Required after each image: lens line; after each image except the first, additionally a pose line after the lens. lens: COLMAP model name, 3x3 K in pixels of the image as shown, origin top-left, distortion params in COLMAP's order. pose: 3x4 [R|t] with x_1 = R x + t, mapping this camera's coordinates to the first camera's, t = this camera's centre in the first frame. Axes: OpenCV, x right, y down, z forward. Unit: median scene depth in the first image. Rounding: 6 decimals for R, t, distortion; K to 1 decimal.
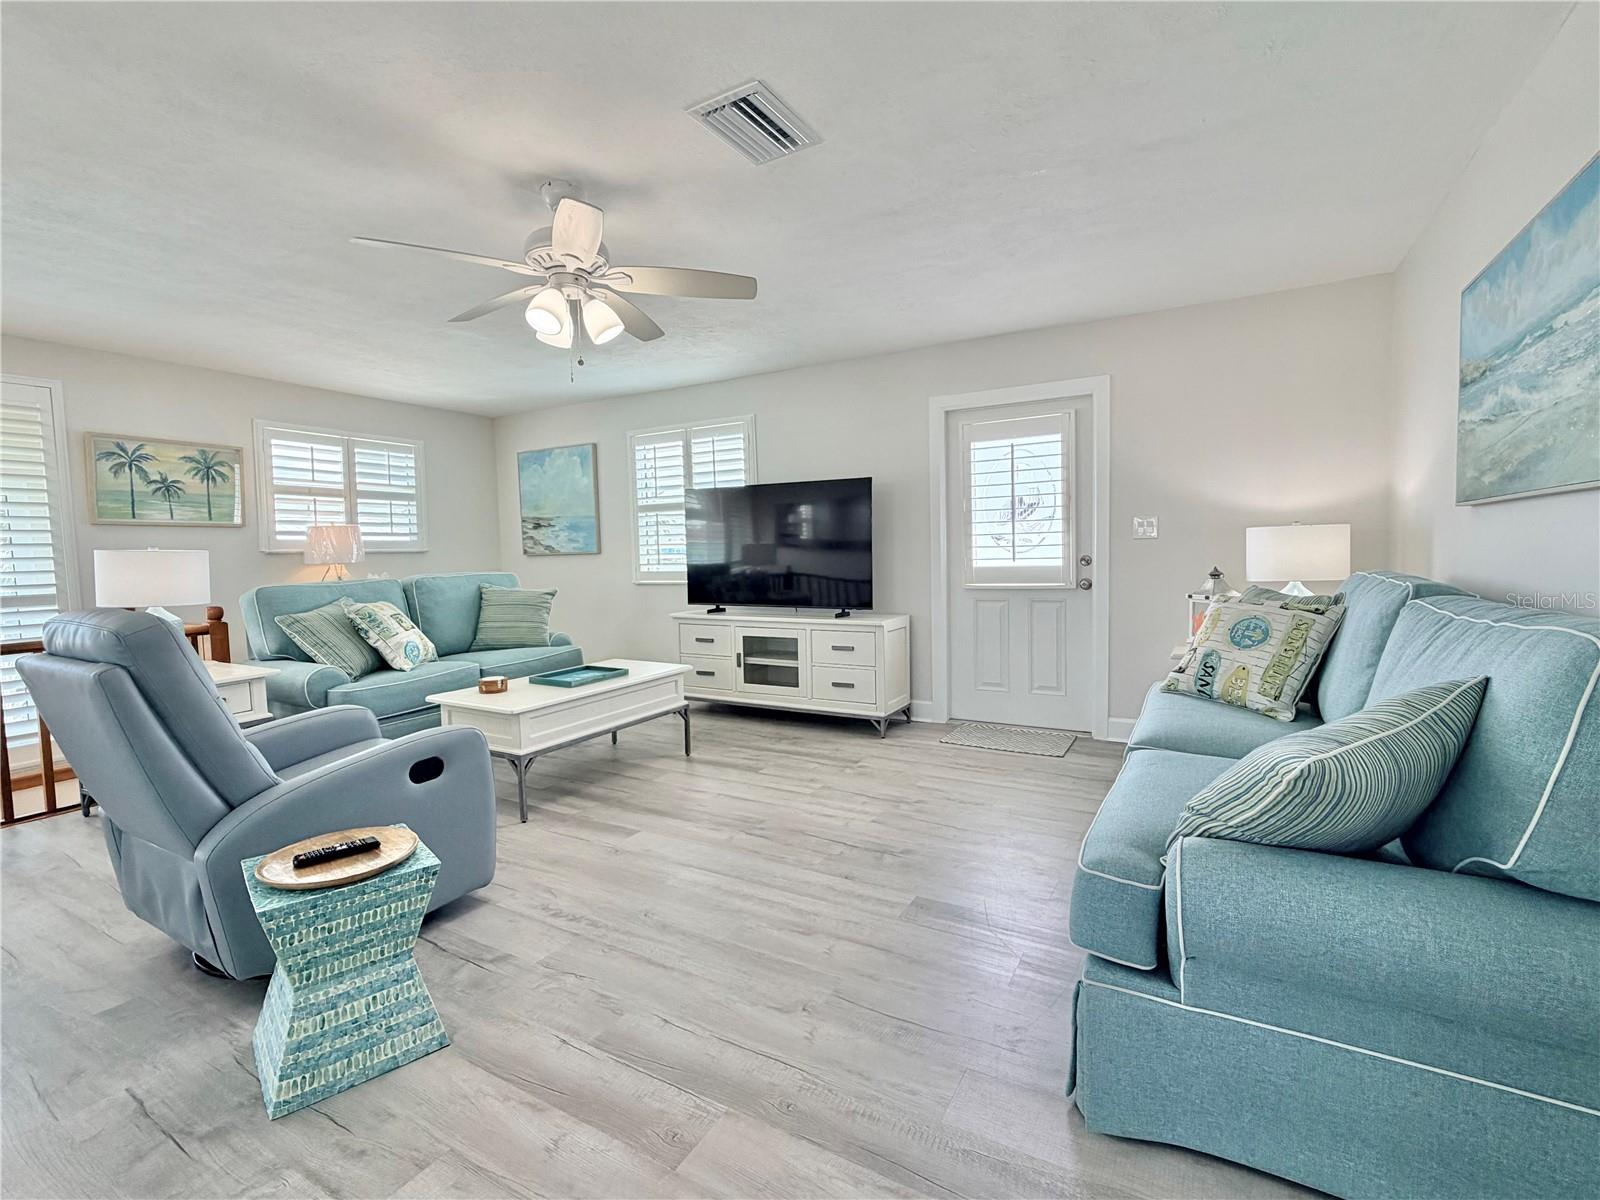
lens RADIAL K [[745.1, 0, 800.0], [0, 745.1, 600.0], [0, 0, 1]] dist [0.000510, 0.000167]
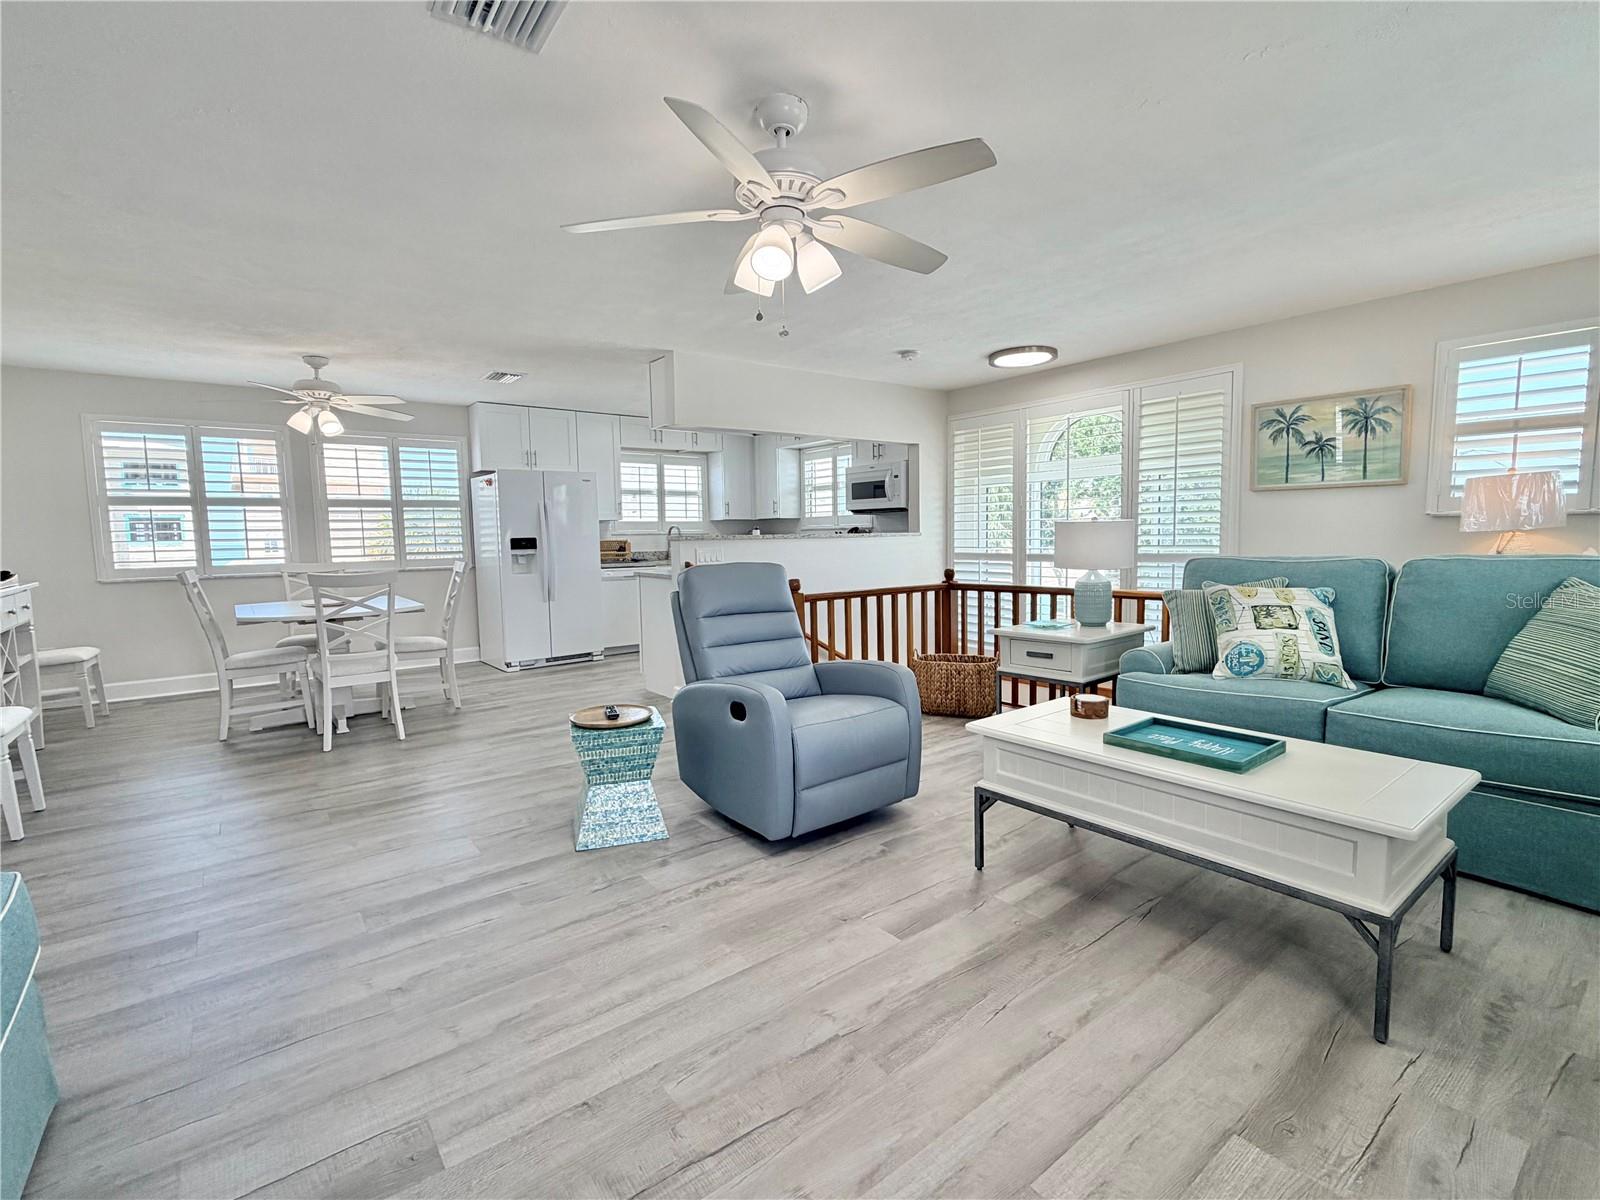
lens RADIAL K [[745.1, 0, 800.0], [0, 745.1, 600.0], [0, 0, 1]] dist [0.000510, 0.000167]
pose [[-0.389098, 0.107756, -0.914872, 0.367703], [-0.039237, 0.990295, 0.133328, -0.078510], [0.920360, 0.087775, -0.381094, 1.006373]]
